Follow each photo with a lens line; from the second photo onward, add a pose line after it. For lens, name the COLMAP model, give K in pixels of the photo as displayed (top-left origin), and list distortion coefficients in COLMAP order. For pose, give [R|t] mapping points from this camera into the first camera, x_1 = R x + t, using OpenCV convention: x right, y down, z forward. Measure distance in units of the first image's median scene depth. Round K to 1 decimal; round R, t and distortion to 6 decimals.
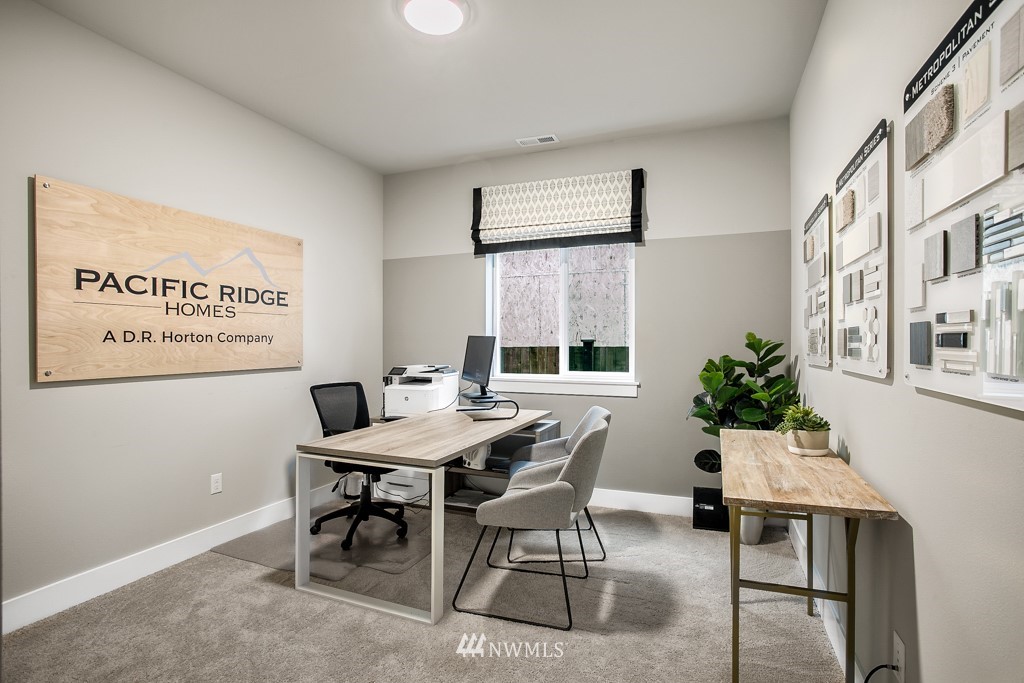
lens RADIAL K [[498.8, 0, 510.8], [0, 498.8, 341.7], [0, 0, 1]] dist [-0.037711, 0.010880]
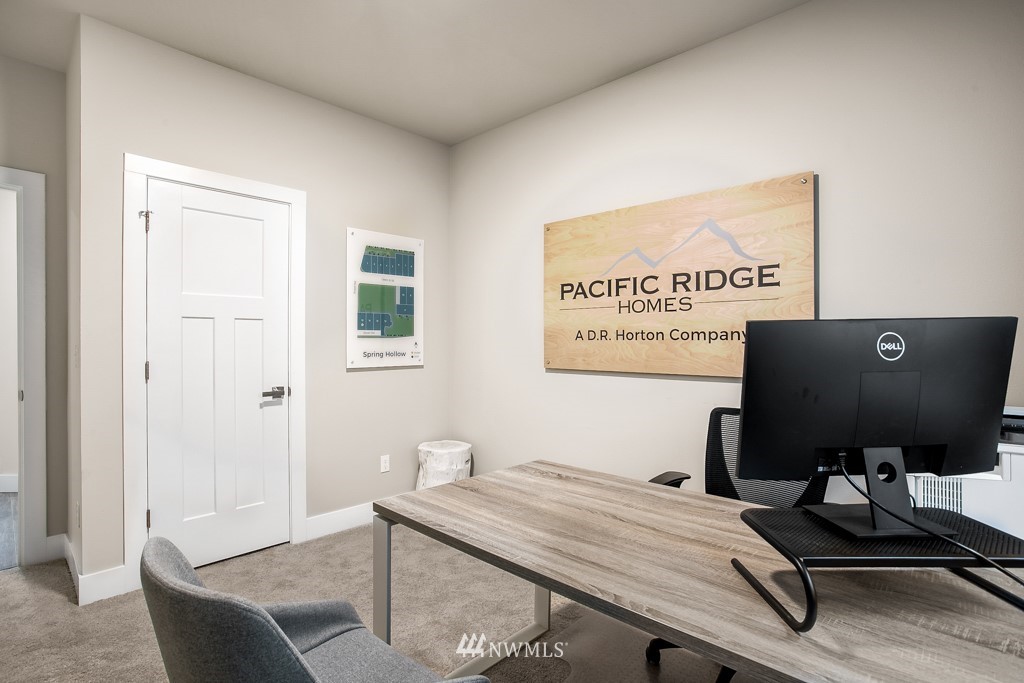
lens RADIAL K [[498.8, 0, 510.1], [0, 498.8, 341.8], [0, 0, 1]] dist [-0.037711, 0.010880]
pose [[-0.342499, 0.004802, -0.939506, 0.341240], [0.000258, 0.999987, 0.005017, -0.000864], [0.939518, 0.001476, -0.342496, 1.078464]]
